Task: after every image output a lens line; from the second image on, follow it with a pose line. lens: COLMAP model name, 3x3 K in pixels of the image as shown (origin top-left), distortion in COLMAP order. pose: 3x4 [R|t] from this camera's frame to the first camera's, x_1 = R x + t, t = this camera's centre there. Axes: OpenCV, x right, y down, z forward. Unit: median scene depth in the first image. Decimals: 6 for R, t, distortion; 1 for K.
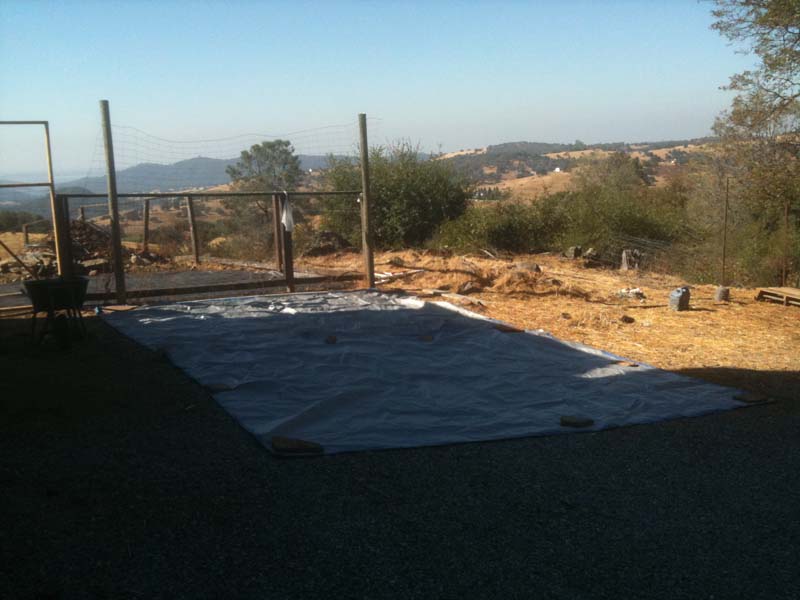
lens RADIAL K [[845.7, 0, 396.0], [0, 845.7, 295.1], [0, 0, 1]] dist [0.012326, 0.000000]
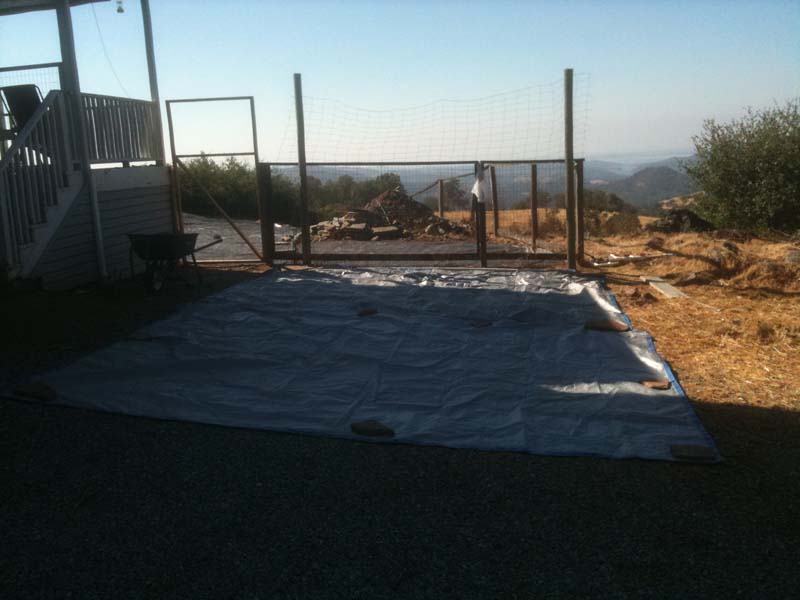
lens RADIAL K [[845.7, 0, 399.1], [0, 845.7, 307.1], [0, 0, 1]] dist [0.012326, 0.000000]
pose [[0.792368, 0.097943, -0.602130, 0.442985], [-0.075628, 0.995185, 0.062355, -0.012732], [0.605338, -0.003870, 0.795959, 0.227294]]
